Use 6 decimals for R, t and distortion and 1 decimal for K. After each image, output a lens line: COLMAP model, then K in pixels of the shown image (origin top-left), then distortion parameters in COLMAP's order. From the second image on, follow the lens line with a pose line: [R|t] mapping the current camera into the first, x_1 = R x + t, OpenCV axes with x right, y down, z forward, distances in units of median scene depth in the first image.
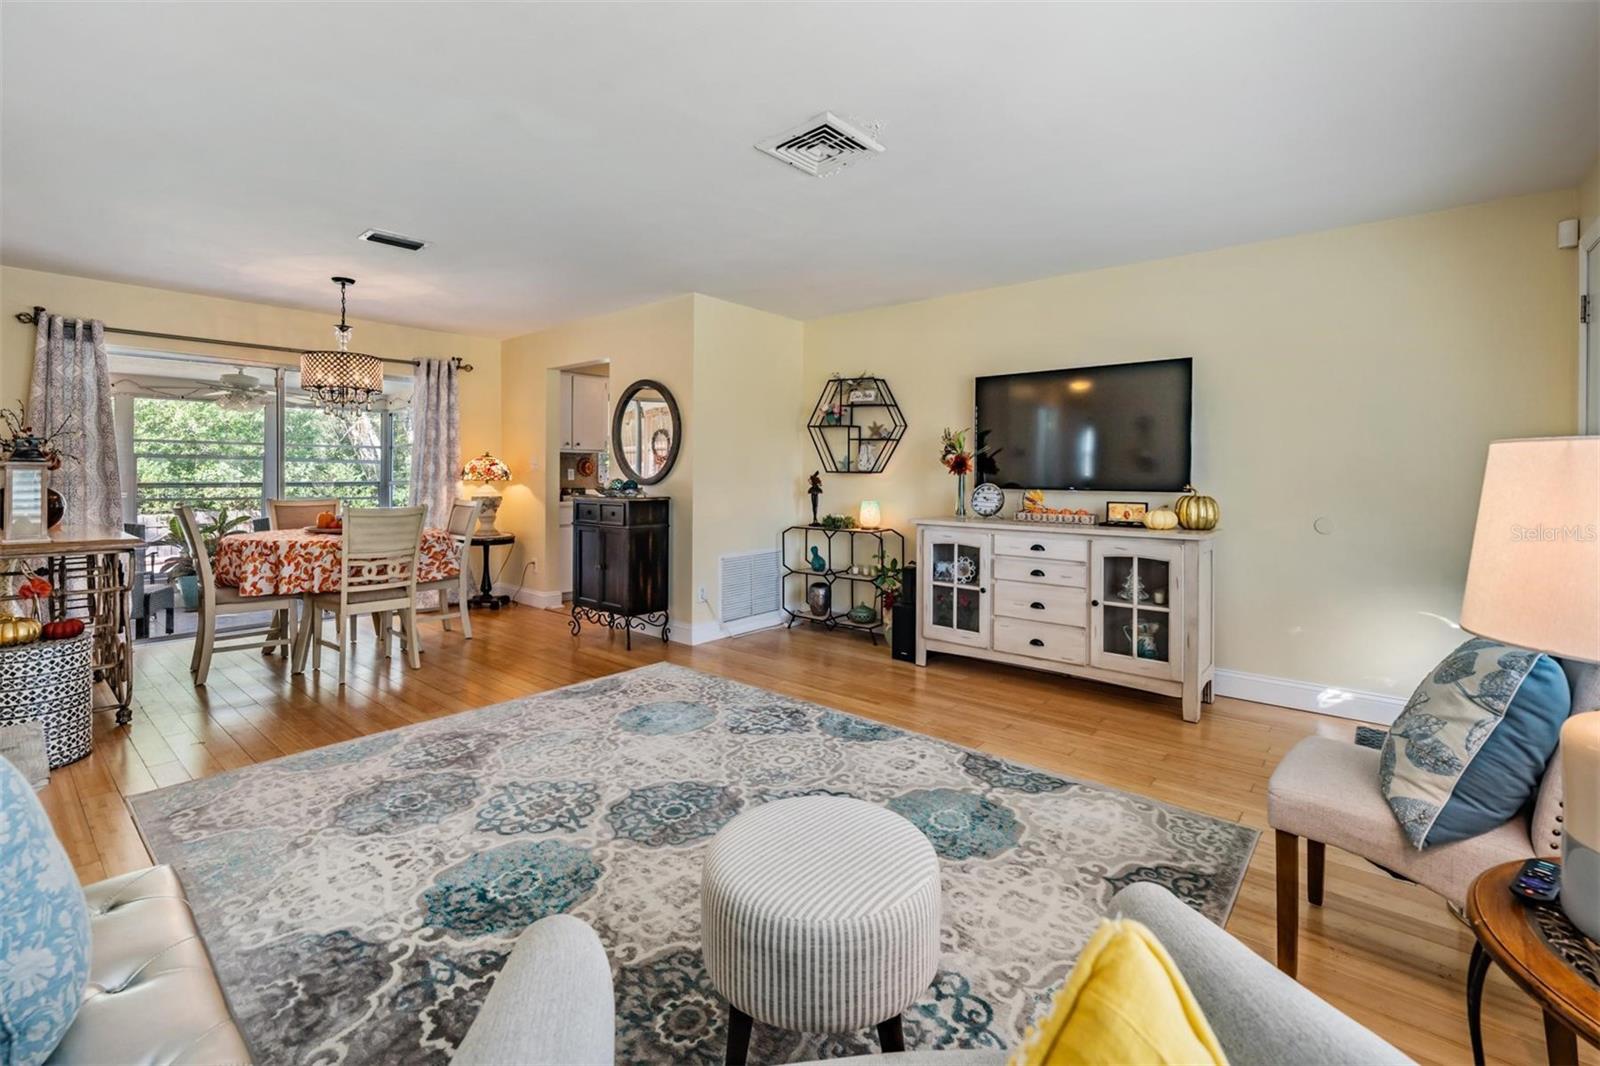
lens RADIAL K [[694.1, 0, 806.6], [0, 694.1, 478.4], [0, 0, 1]] dist [-0.002187, -0.000243]
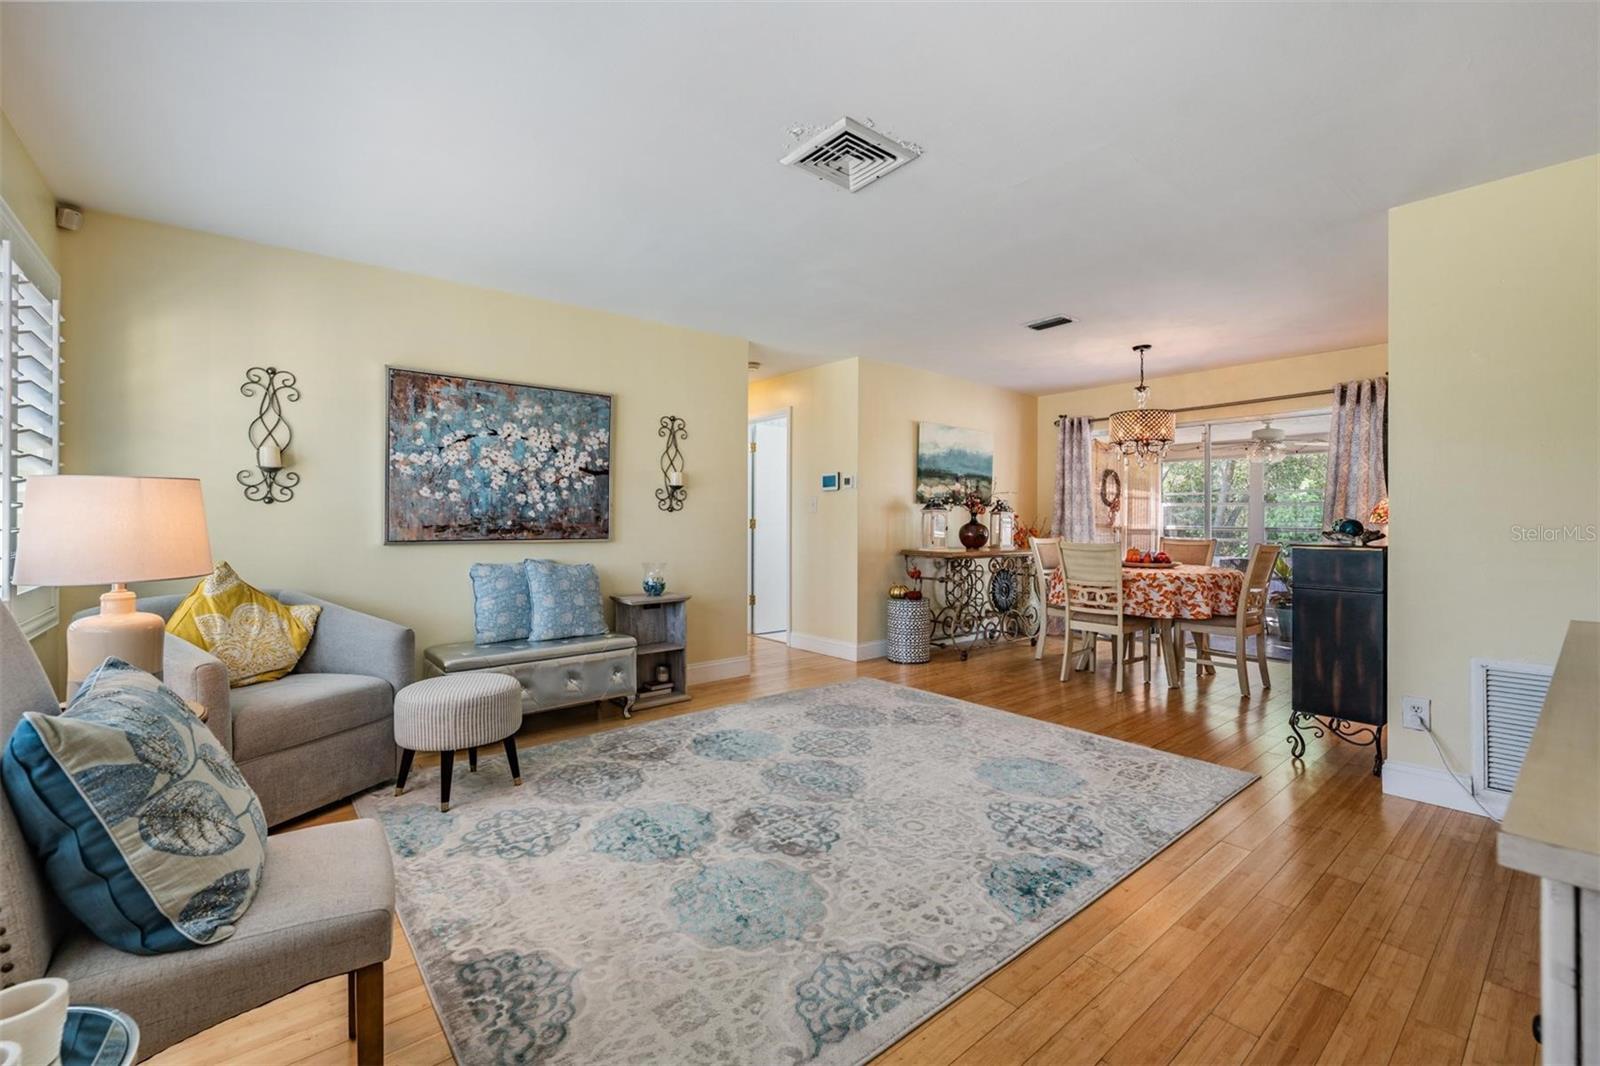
lens RADIAL K [[683.2, 0, 795.7], [0, 683.2, 521.0], [0, 0, 1]] dist [-0.000861, -0.000161]
pose [[-0.181548, -0.005516, -0.983367, 0.589276], [-0.009860, 0.999944, -0.003788, 0.013316], [0.983333, 0.009009, -0.181592, 0.687804]]
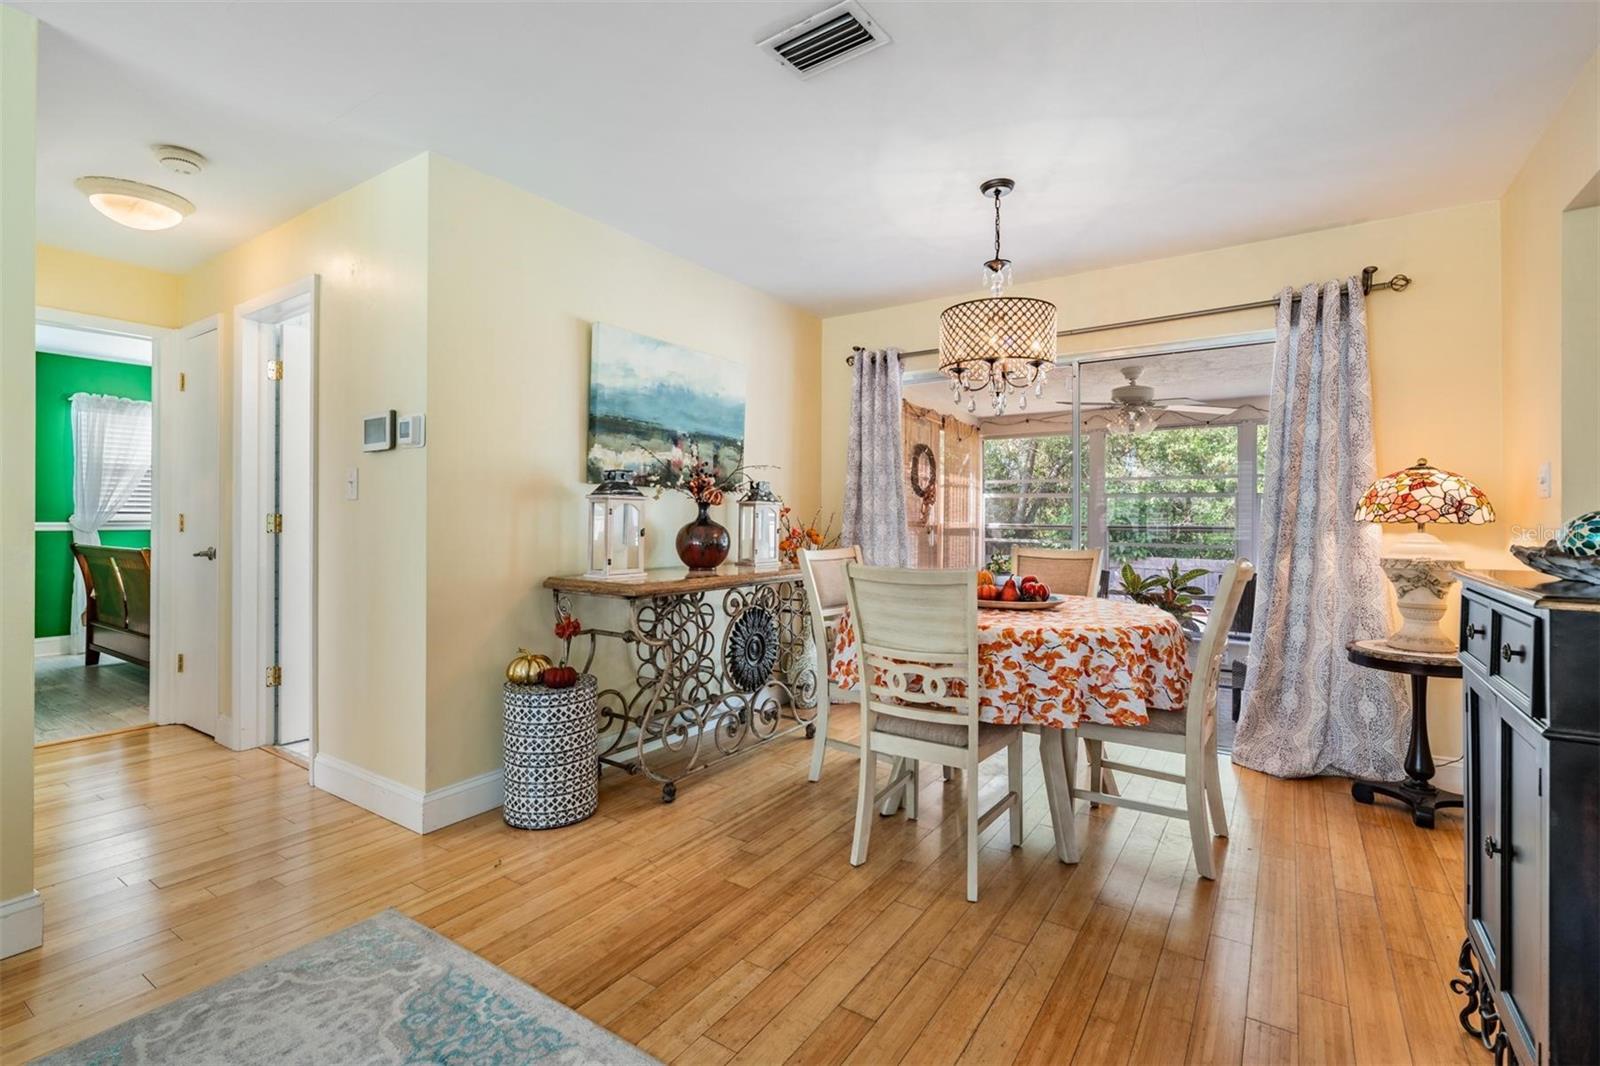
lens RADIAL K [[731.4, 0, 799.5], [0, 731.4, 517.4], [0, 0, 1]] dist [0.001118, -0.000585]
pose [[0.102826, -0.005119, -0.994686, -0.057577], [-0.007926, 0.999951, -0.005965, 0.007736], [0.994668, 0.008497, 0.102781, 0.818609]]
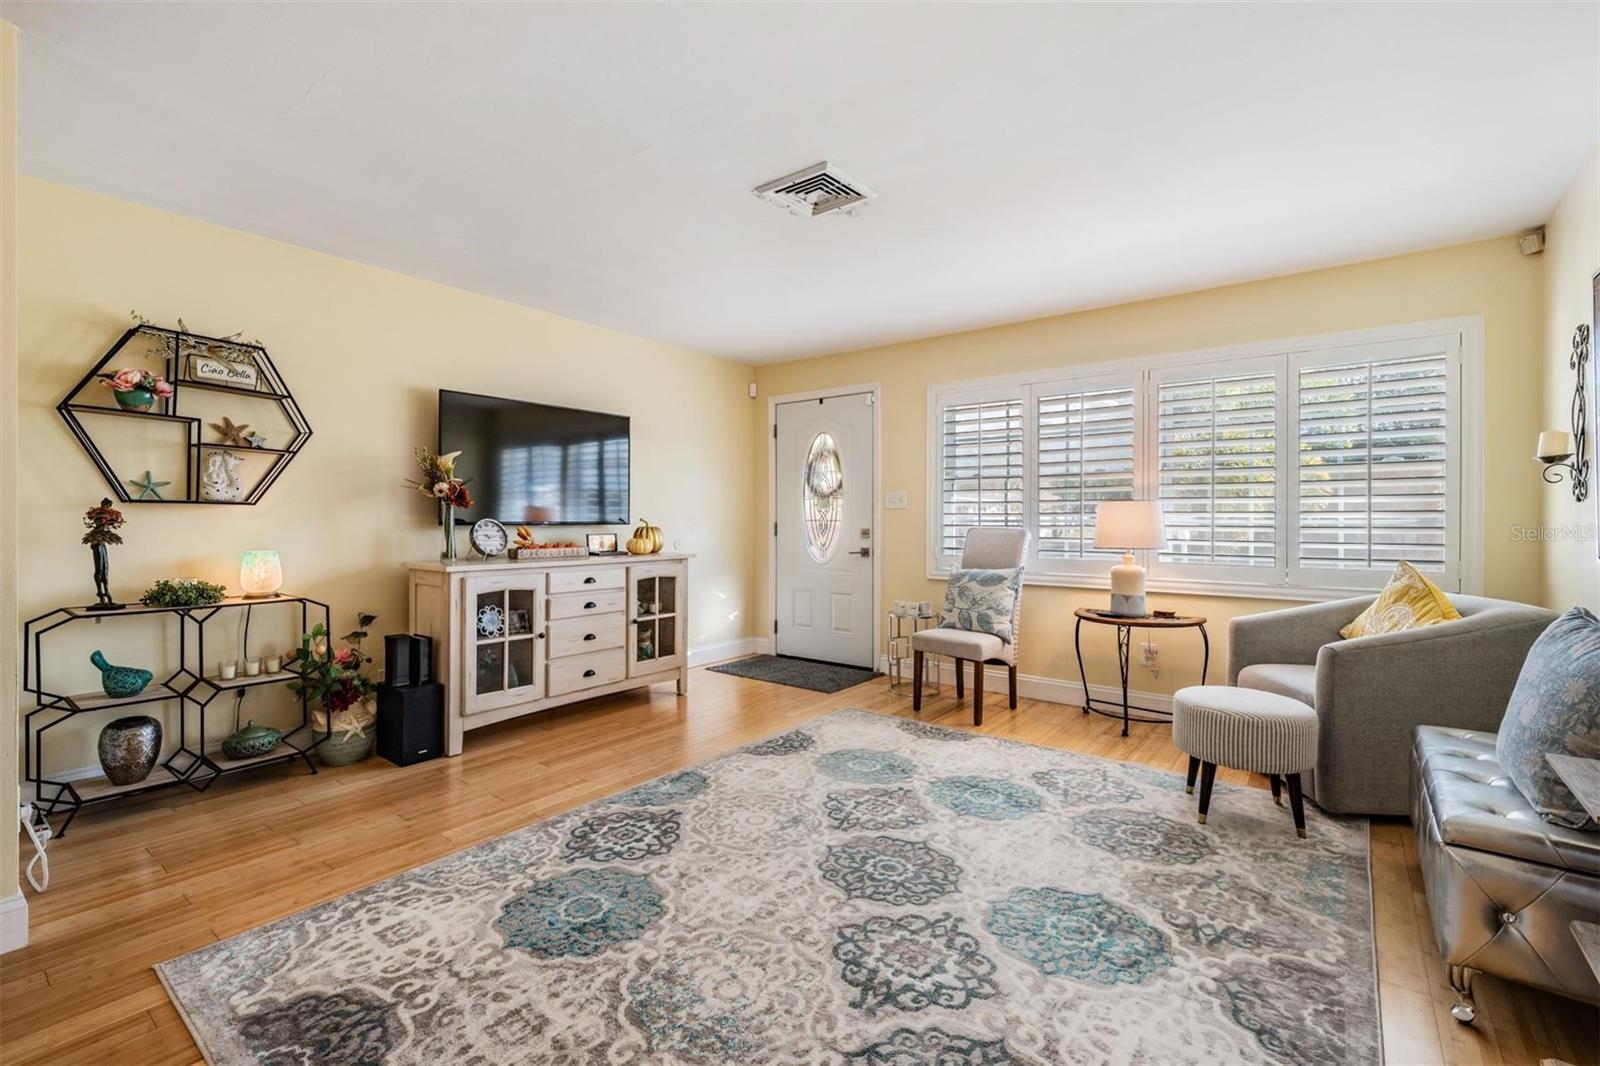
lens RADIAL K [[701.0, 0, 794.3], [0, 701.0, 523.3], [0, 0, 1]] dist [0.002054, -0.000158]
pose [[-0.031999, -0.011935, 0.999417, -0.648631], [0.004549, 0.999917, 0.012087, 0.004126], [-0.999478, 0.004933, -0.031942, 0.669777]]
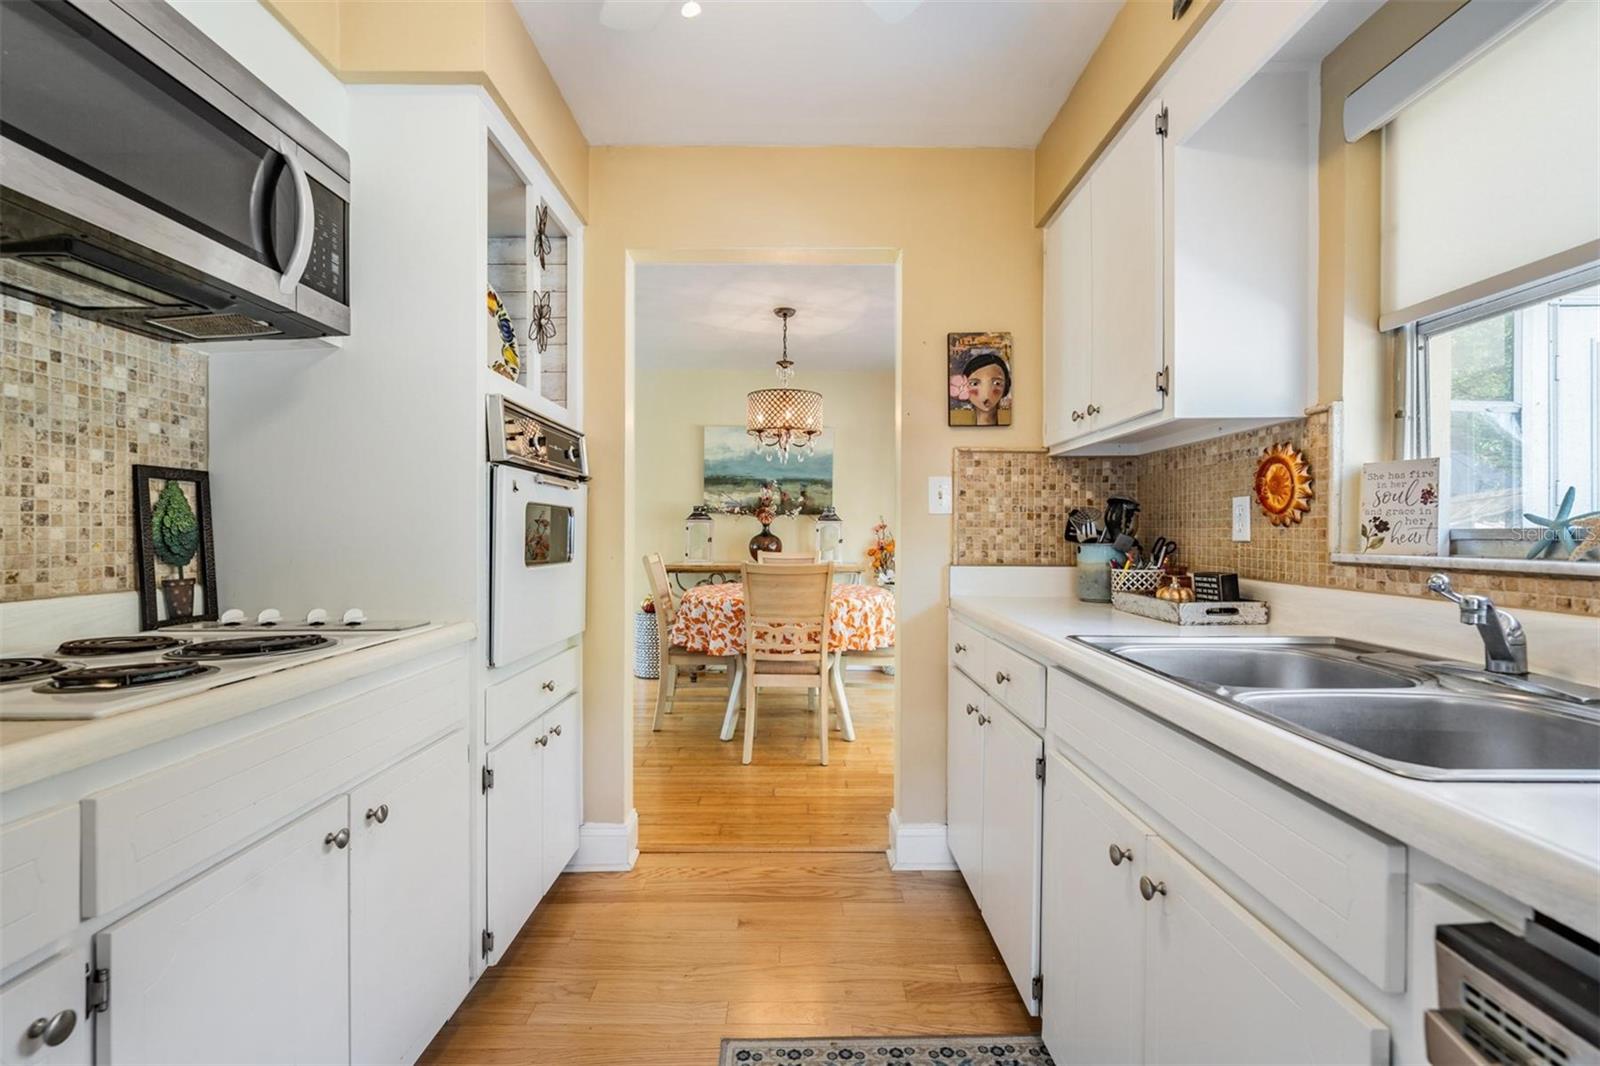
lens RADIAL K [[715.0, 0, 800.0], [0, 715.0, 533.0], [0, 0, 1]] dist [-0.017452, -0.000351]
pose [[-0.765553, -0.007066, -0.643334, -0.088933], [-0.011842, 0.999925, 0.003109, 0.001357], [0.643264, 0.009998, -0.765579, 1.851248]]
